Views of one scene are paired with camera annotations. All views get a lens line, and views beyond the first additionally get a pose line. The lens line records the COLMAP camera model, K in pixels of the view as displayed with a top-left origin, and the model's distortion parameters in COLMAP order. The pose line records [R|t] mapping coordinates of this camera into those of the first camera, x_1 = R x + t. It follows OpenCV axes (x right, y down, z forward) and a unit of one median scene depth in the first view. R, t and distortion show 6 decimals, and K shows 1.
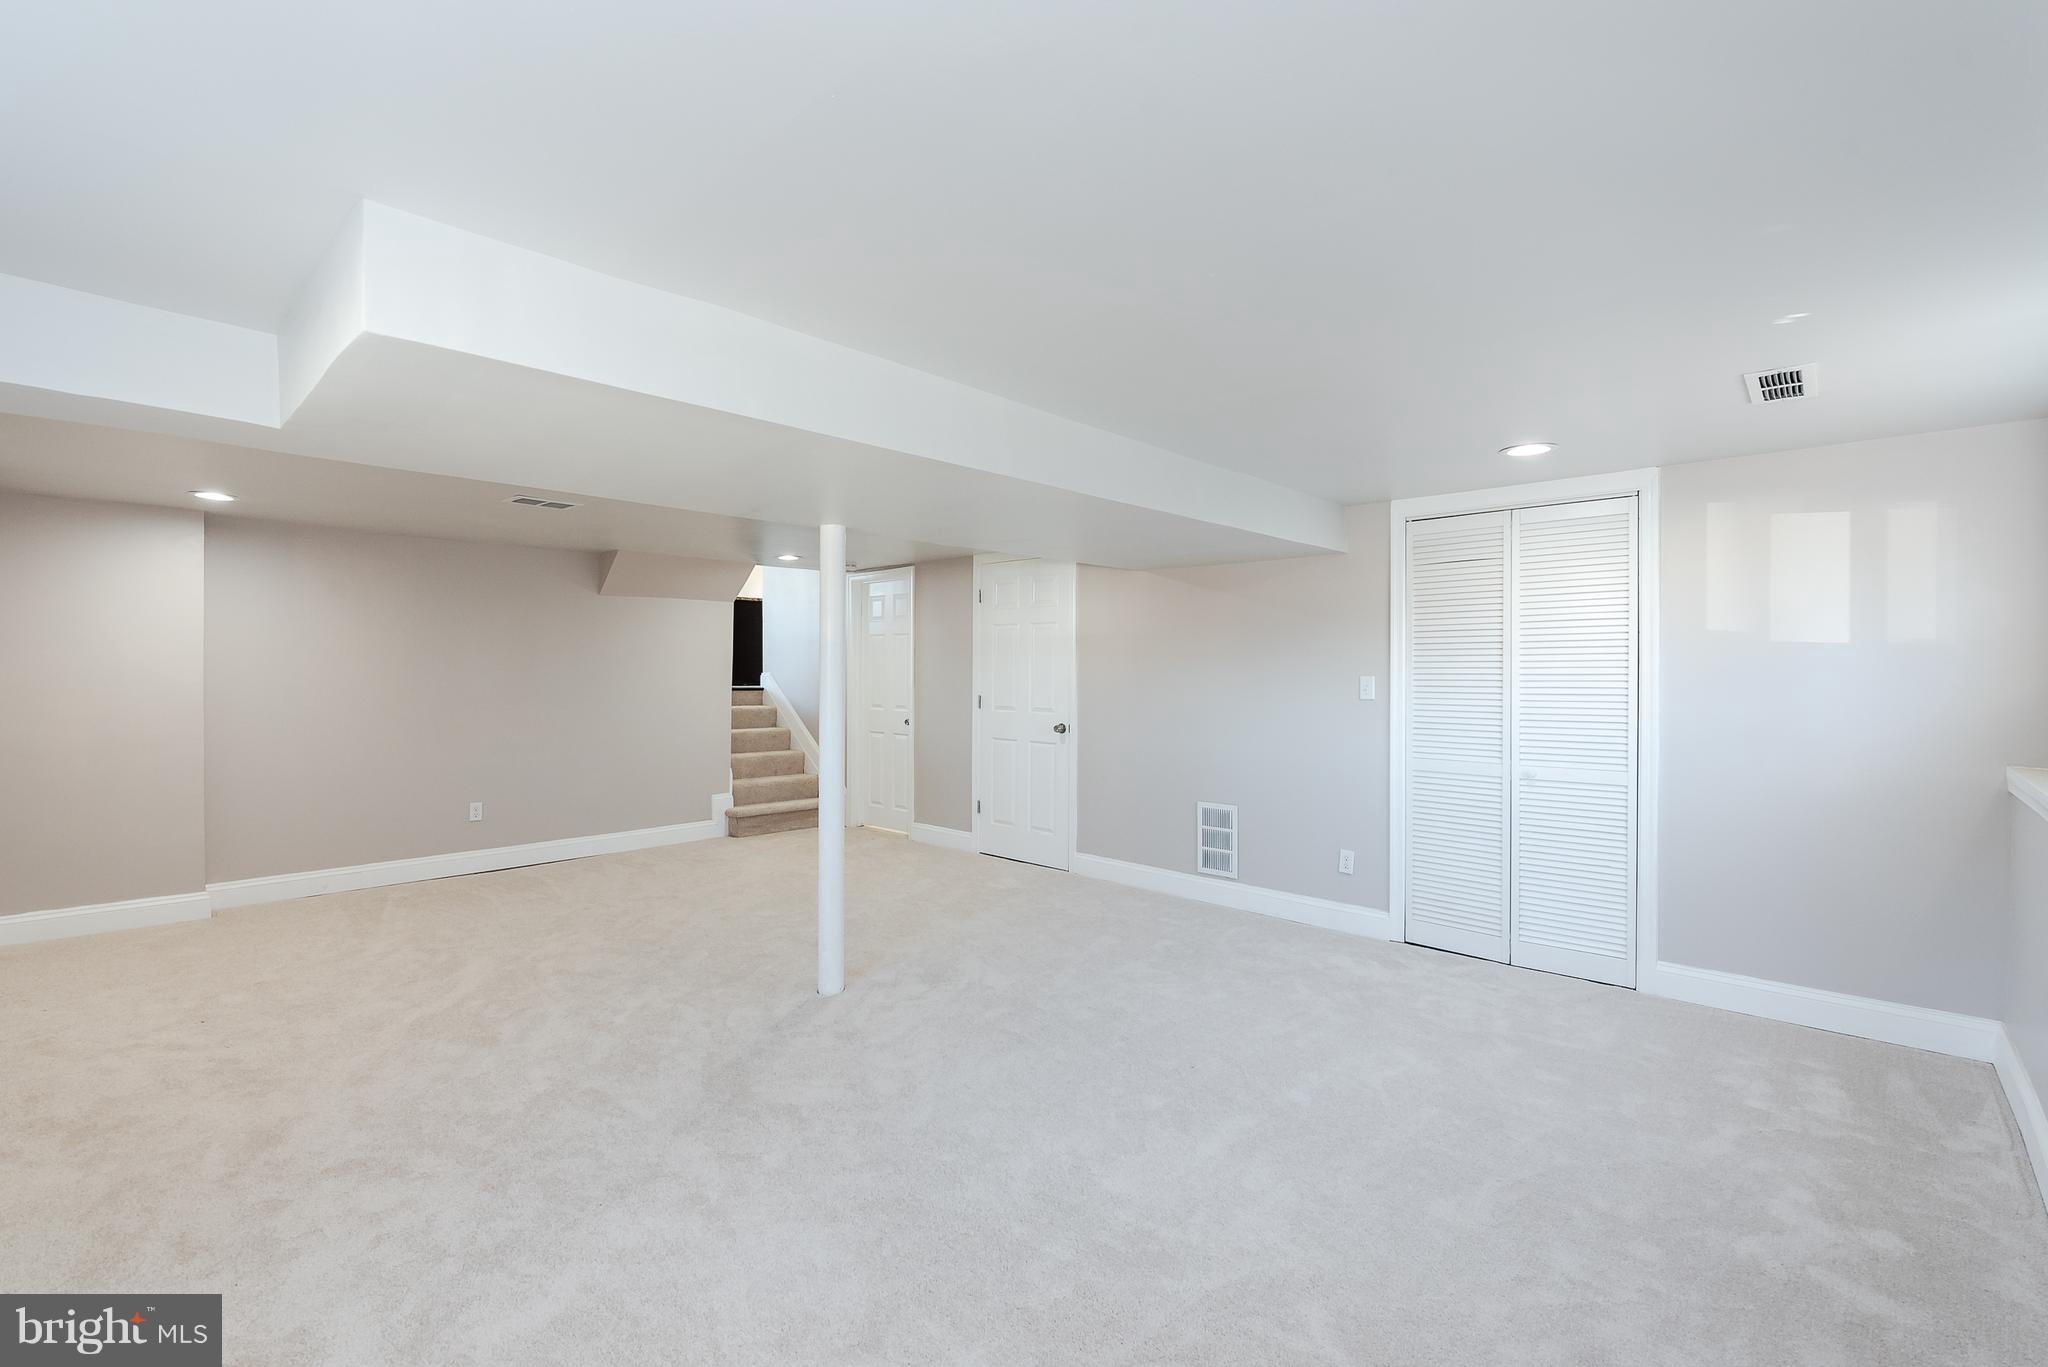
lens RADIAL K [[901.4, 0, 1036.7], [0, 901.4, 675.8], [0, 0, 1]] dist [0.015449, -0.009655]
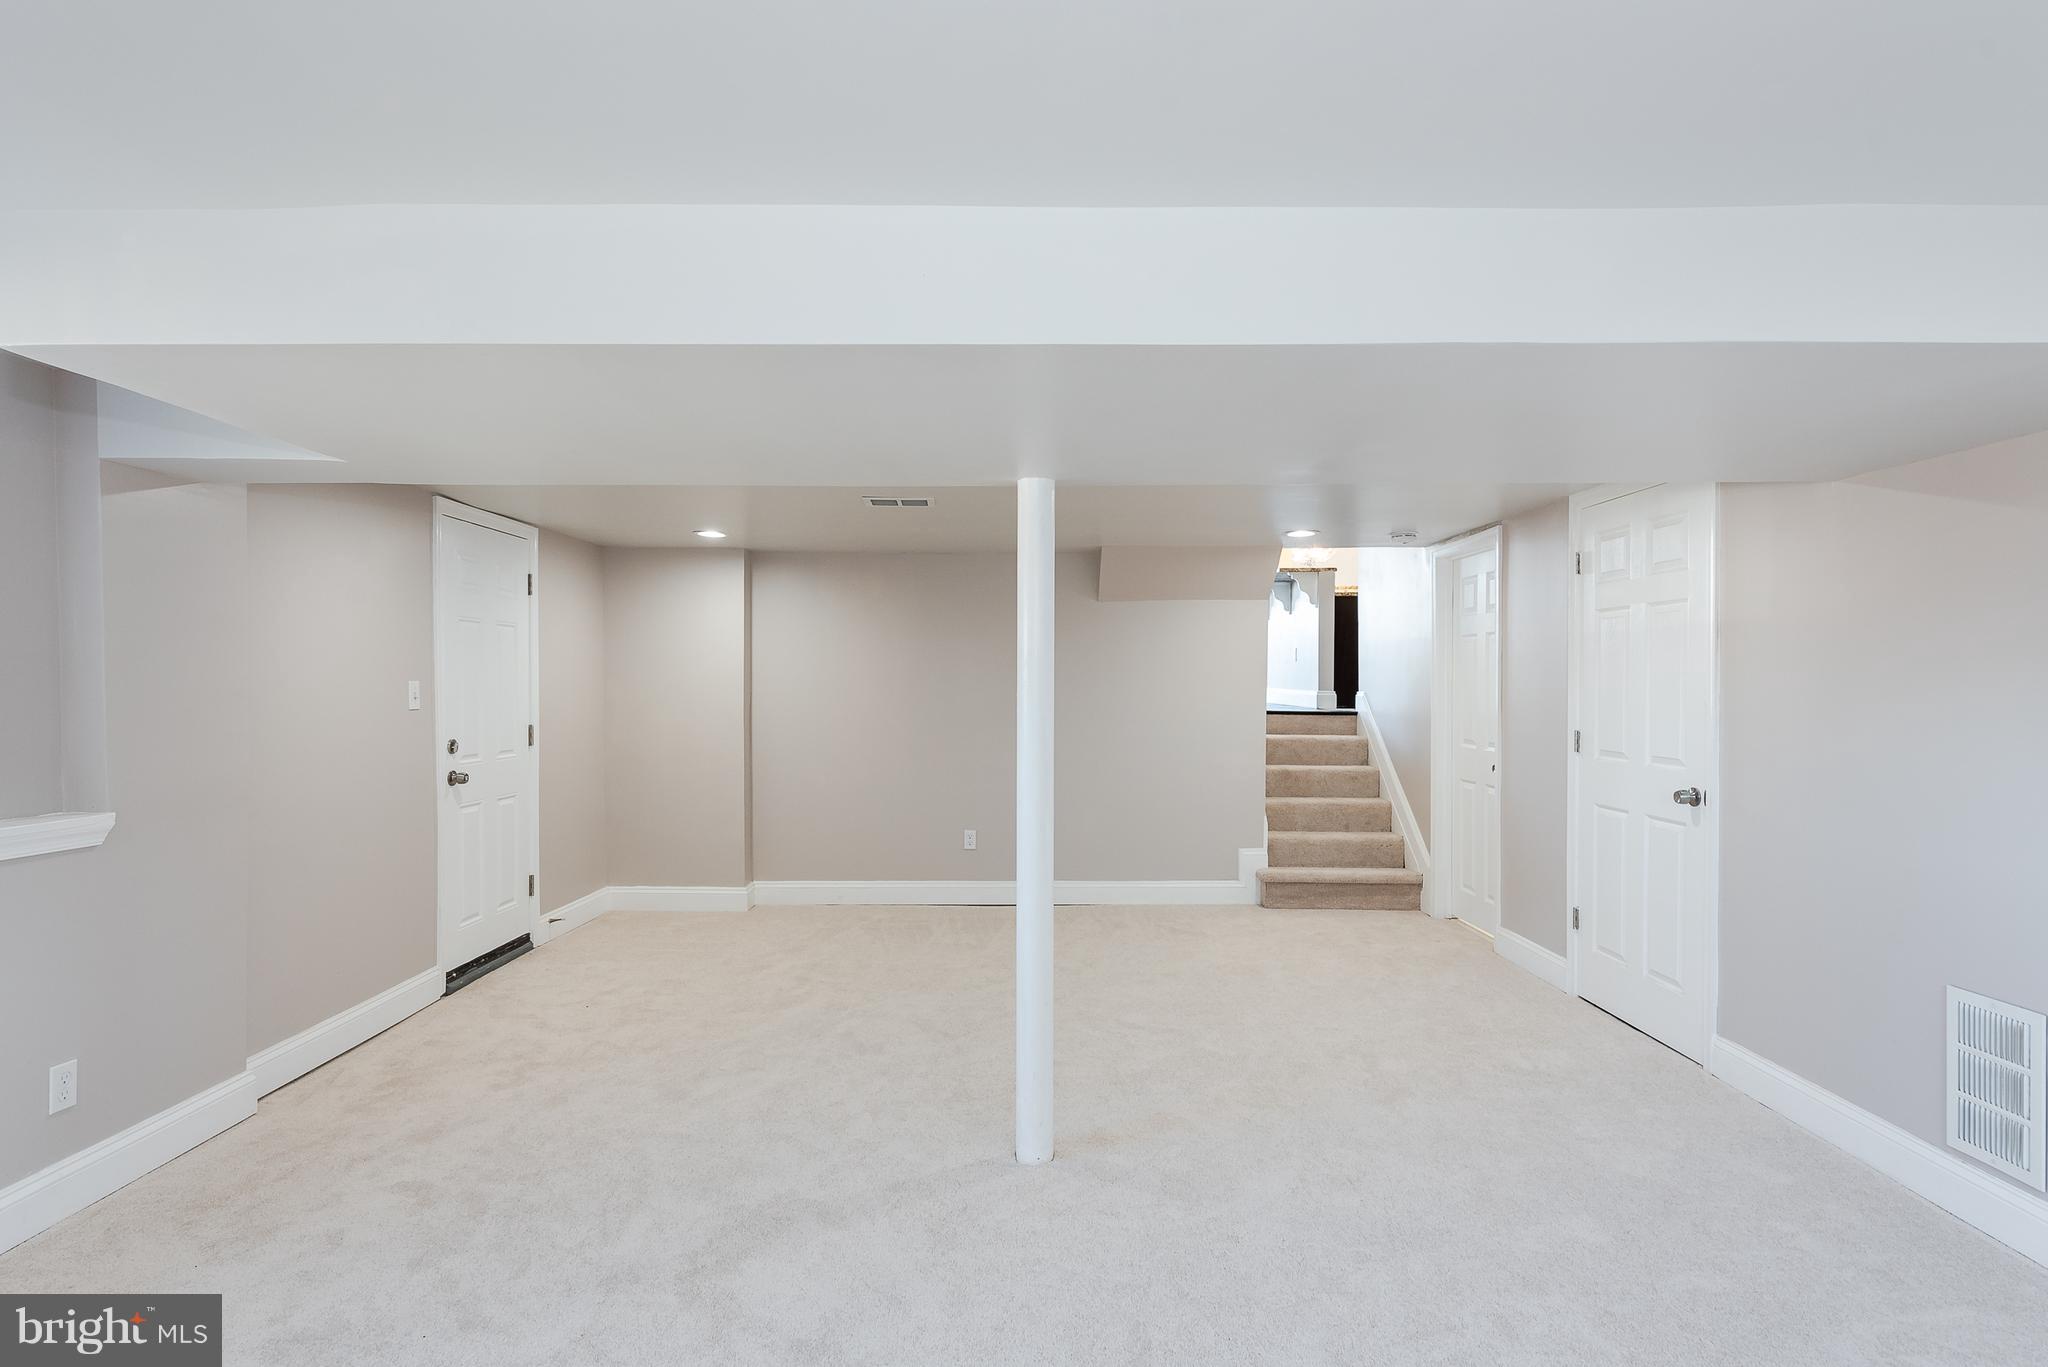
lens RADIAL K [[1071.5, 0, 1023.5], [0, 1071.5, 701.8], [0, 0, 1]] dist [0.014085, -0.010752]
pose [[0.676541, 0.007231, -0.736370, 0.232349], [-0.001069, 0.999960, 0.008837, -0.003401], [0.736405, -0.005191, 0.676522, 0.280648]]
